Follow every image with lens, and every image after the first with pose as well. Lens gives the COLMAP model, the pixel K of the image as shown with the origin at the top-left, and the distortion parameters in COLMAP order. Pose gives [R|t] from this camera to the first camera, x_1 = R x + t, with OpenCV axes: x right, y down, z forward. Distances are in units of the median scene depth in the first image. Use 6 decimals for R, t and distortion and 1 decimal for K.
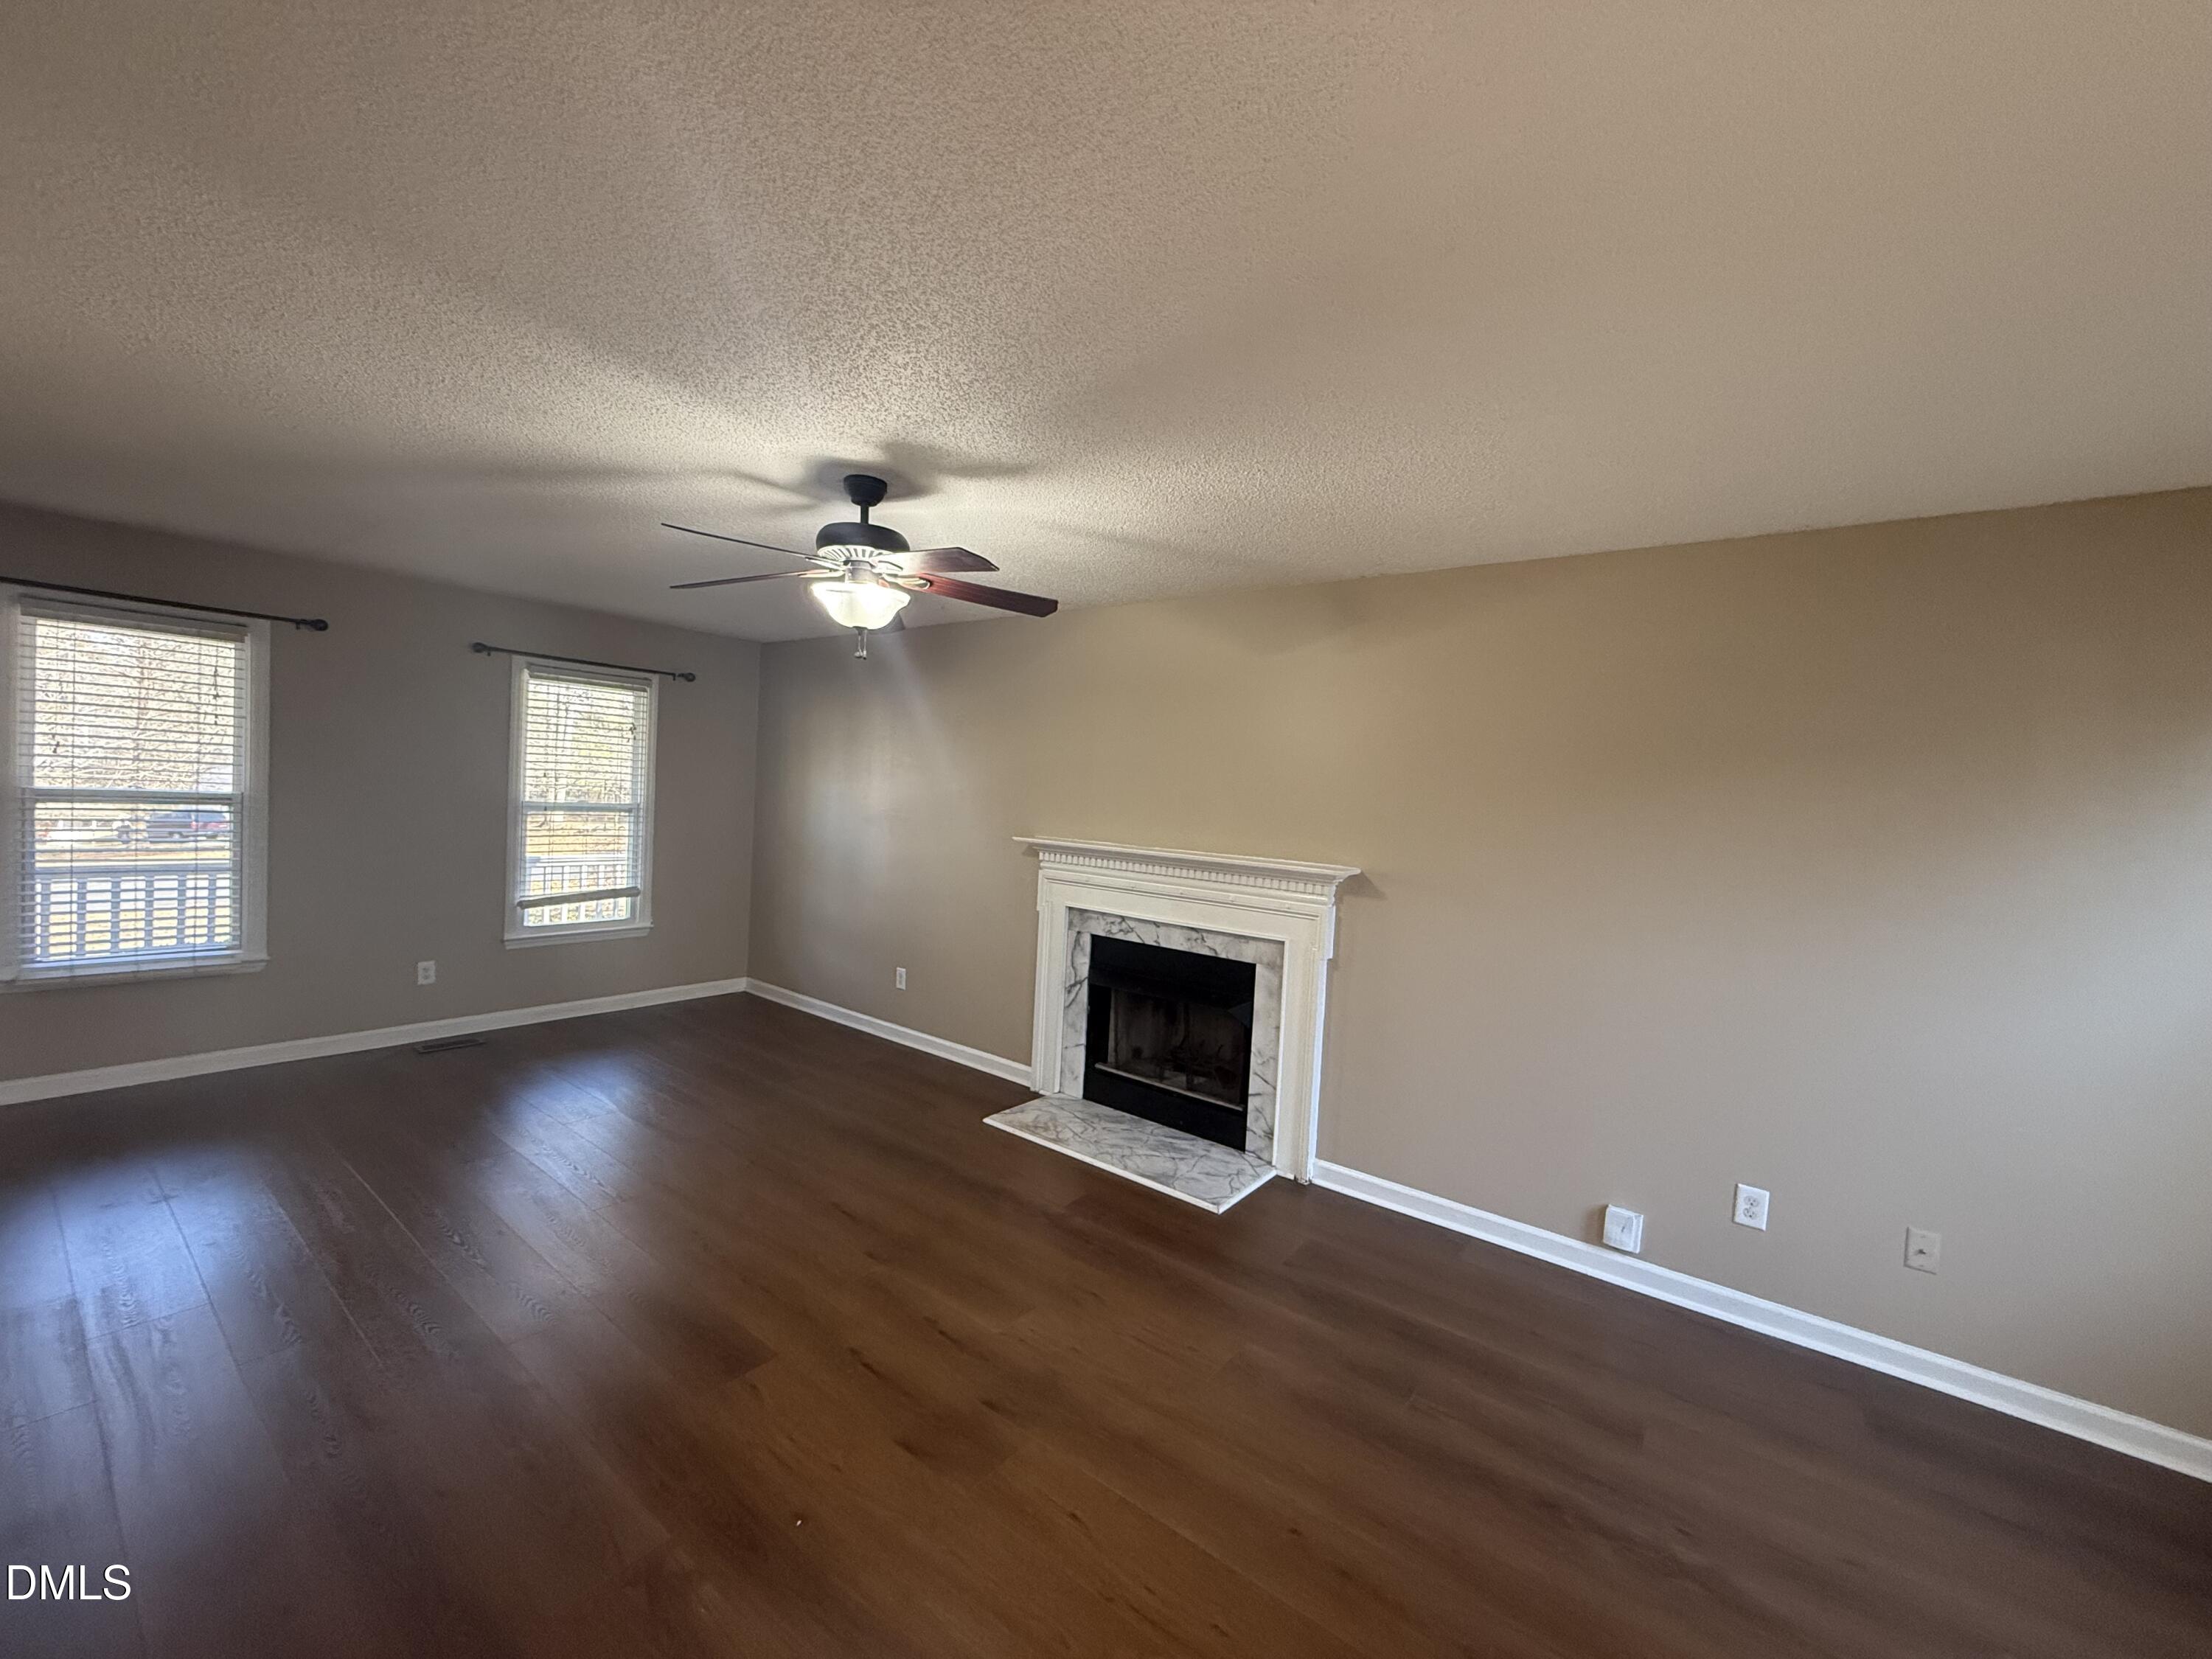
lens RADIAL K [[867.3, 0, 1106.0], [0, 867.3, 829.5], [0, 0, 1]] dist [-0.000261, -0.000004]
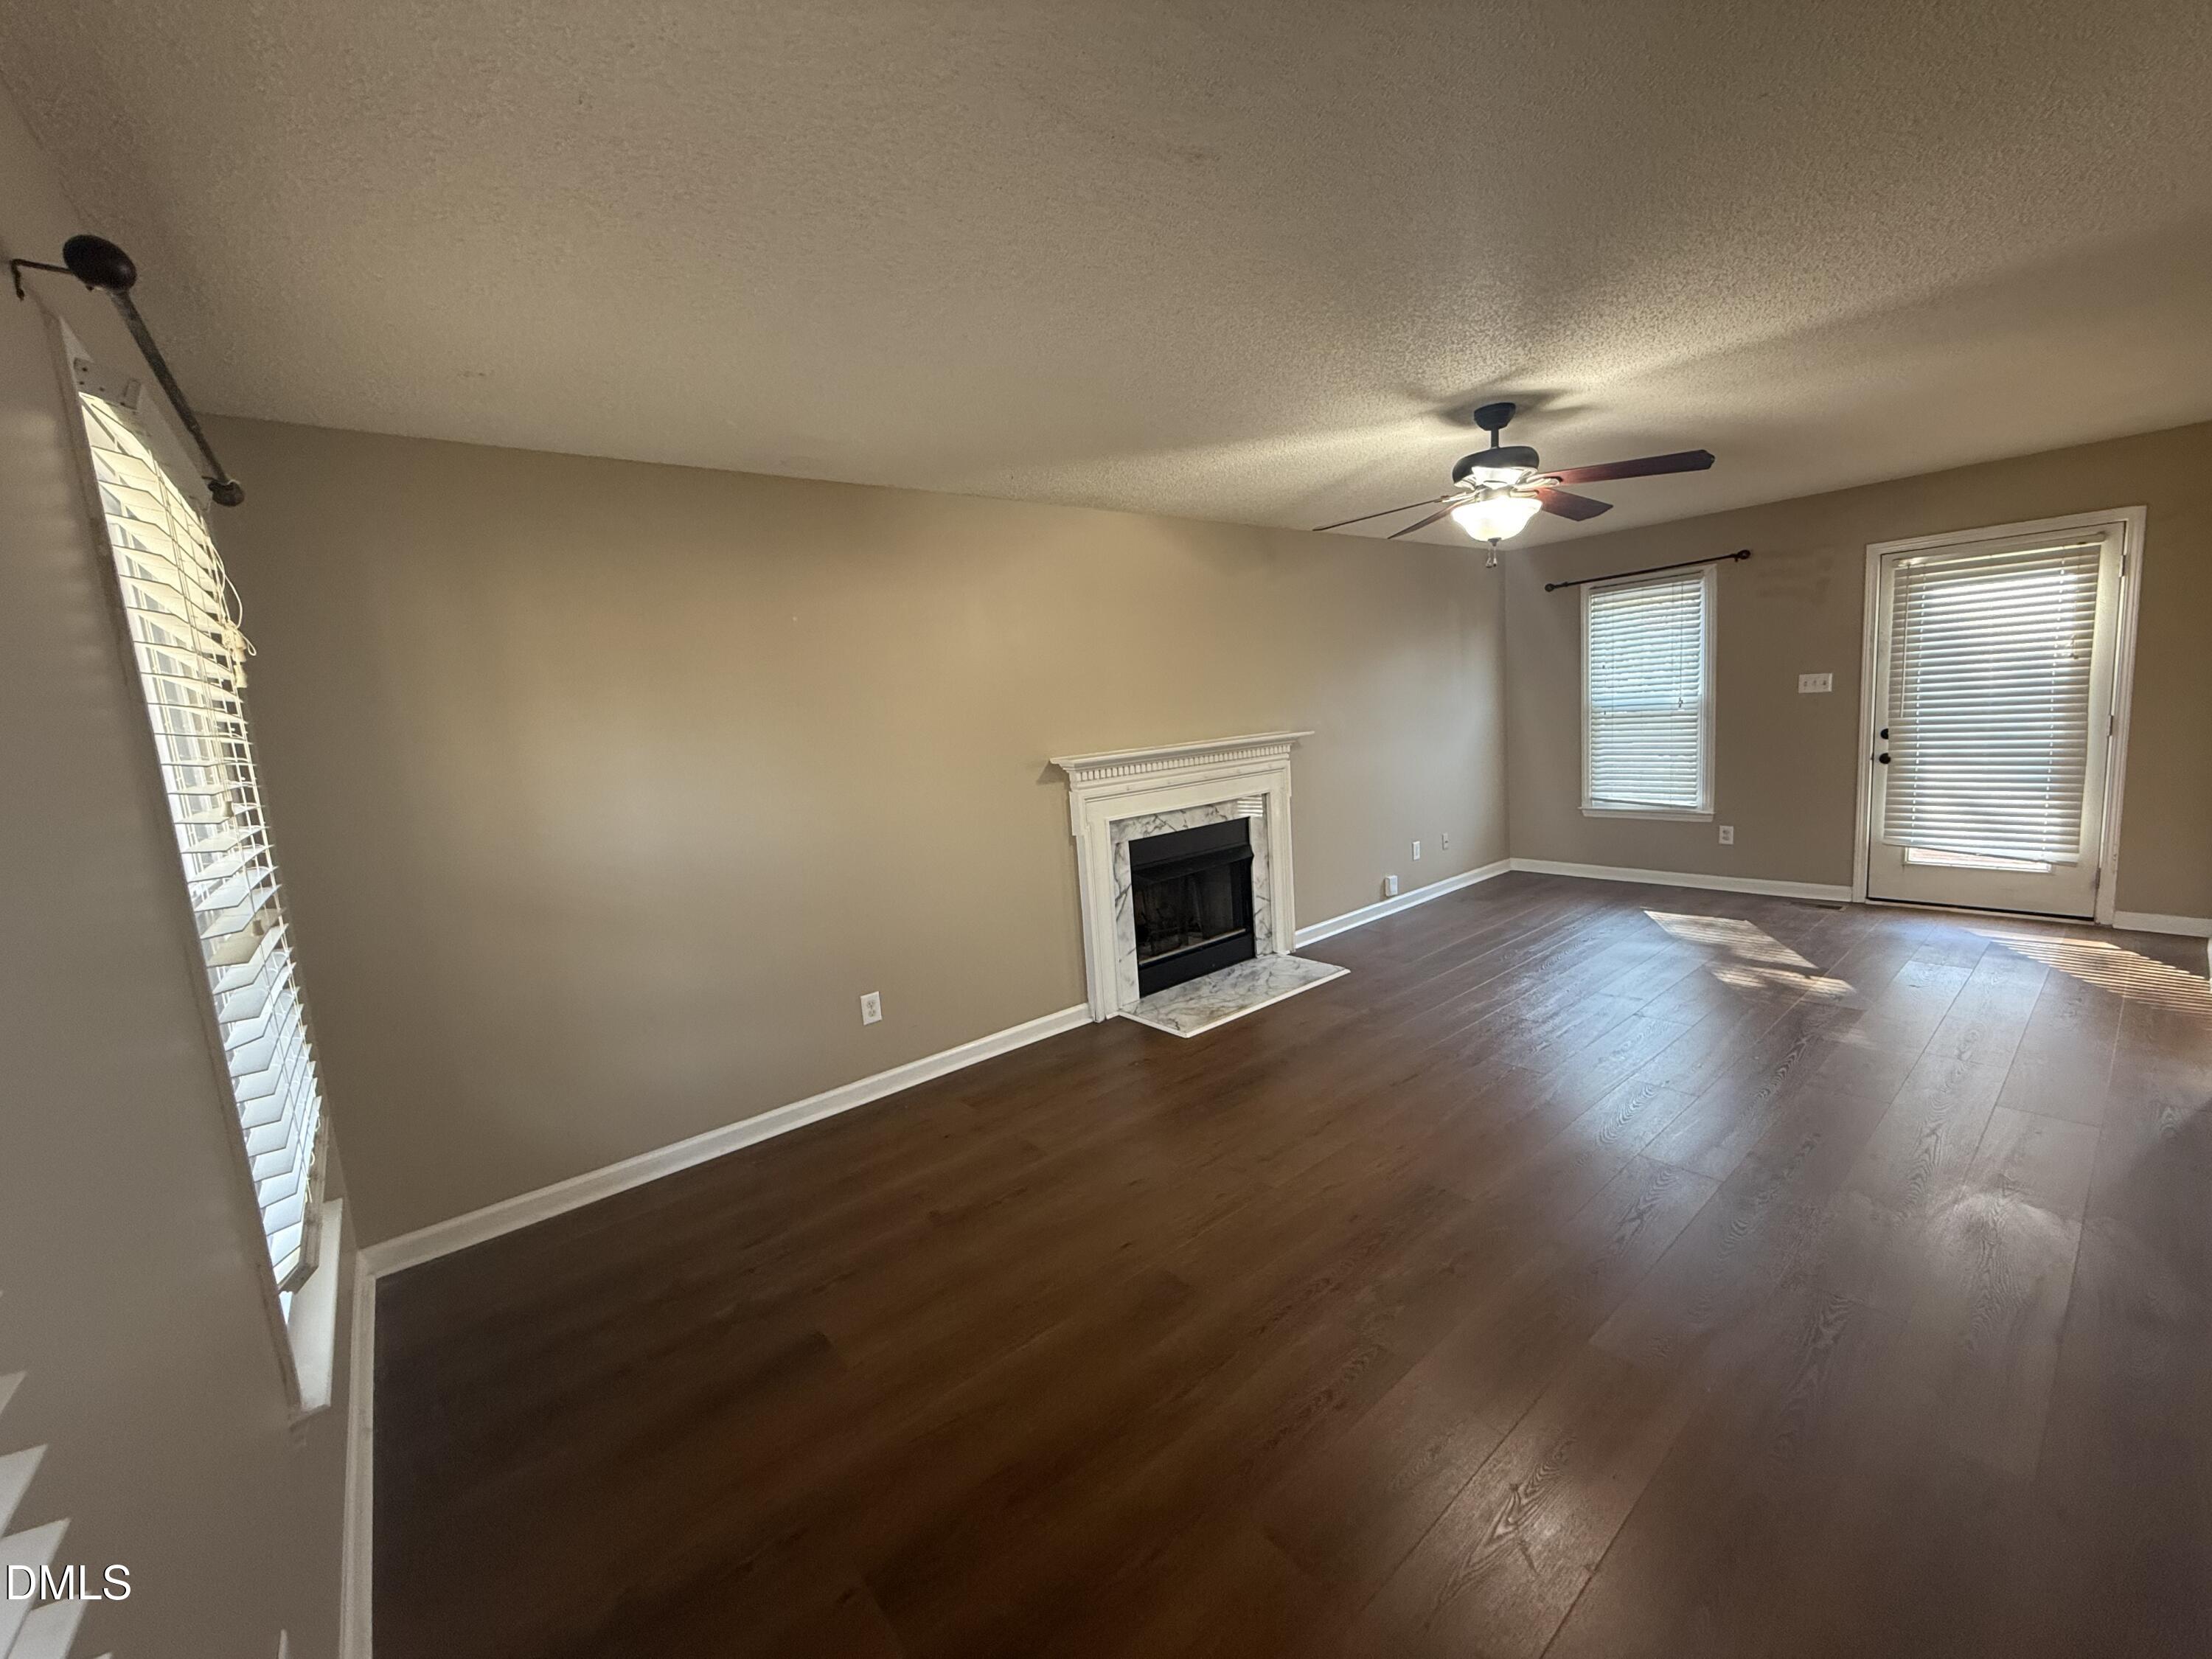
lens RADIAL K [[878.8, 0, 1066.5], [0, 878.8, 823.2], [0, 0, 1]] dist [0.000143, 0.000022]
pose [[0.233889, -0.194215, 0.952668, -1.090913], [0.127818, 0.977484, 0.167894, -0.088966], [-0.963825, 0.082500, 0.253447, 0.868832]]
